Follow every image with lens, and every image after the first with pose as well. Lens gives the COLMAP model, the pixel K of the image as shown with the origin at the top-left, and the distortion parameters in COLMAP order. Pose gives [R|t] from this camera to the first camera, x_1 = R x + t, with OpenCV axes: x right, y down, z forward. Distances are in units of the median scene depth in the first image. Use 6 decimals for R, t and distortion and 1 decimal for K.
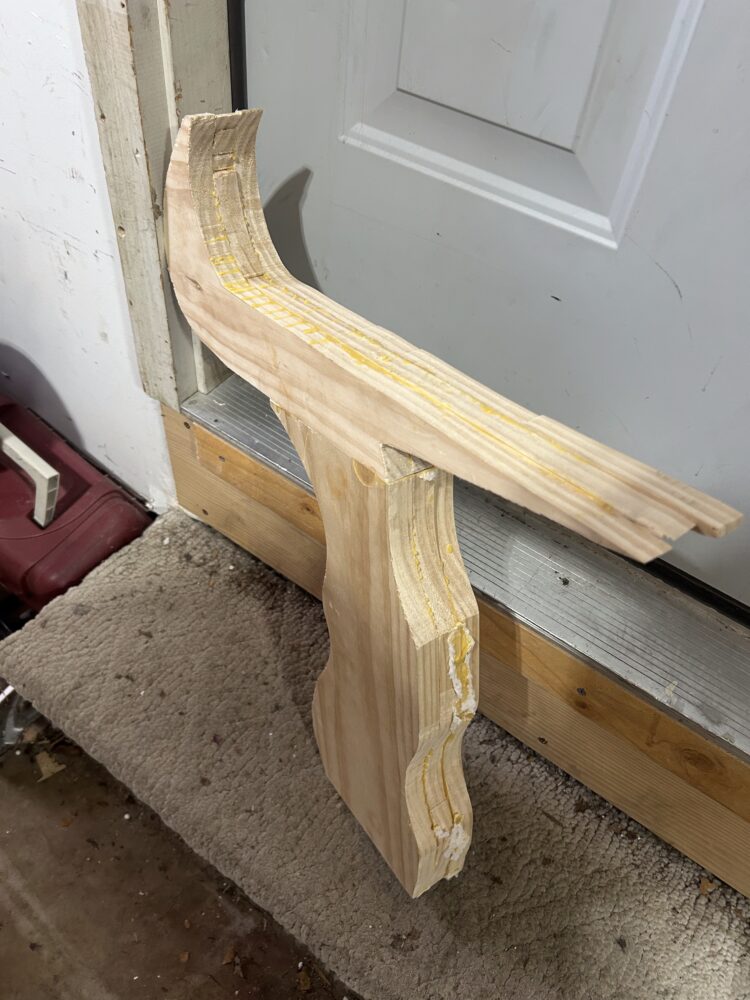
lens RADIAL K [[768.3, 0, 365.4], [0, 768.3, 504.2], [0, 0, 1]] dist [0.037327, -0.042201]
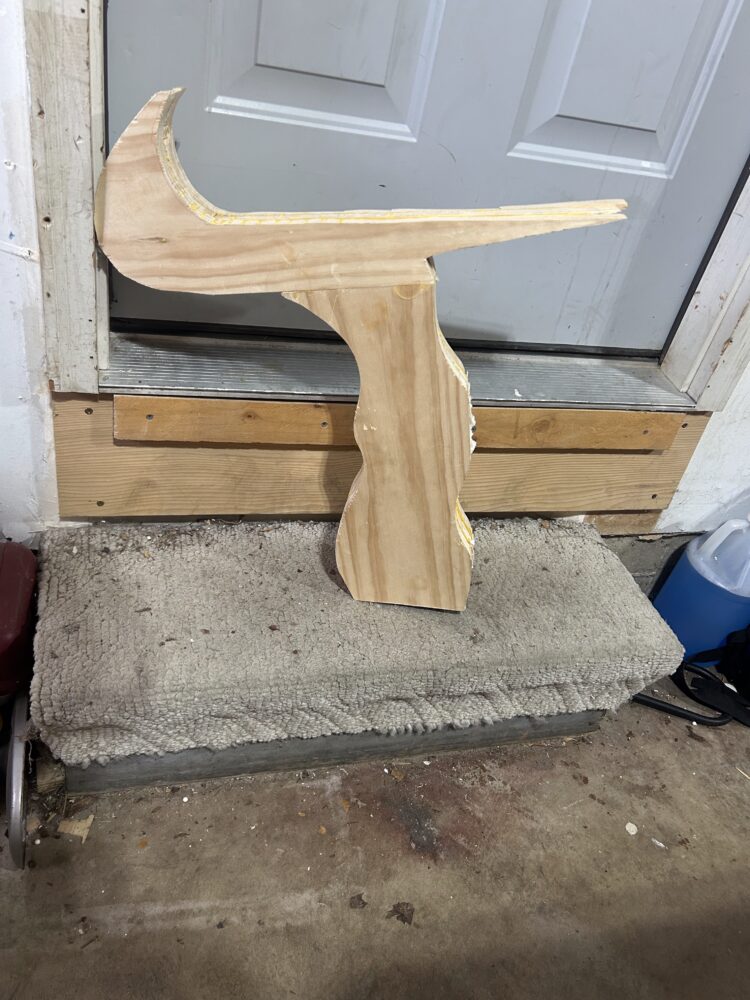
lens RADIAL K [[765.9, 0, 368.3], [0, 765.9, 500.0], [0, 0, 1]] dist [0.054113, -0.060234]
pose [[0.623789, -0.431624, 0.651604, -0.959780], [0.479159, 0.869831, 0.117473, 0.083146], [-0.617490, 0.238944, 0.749408, -0.009705]]
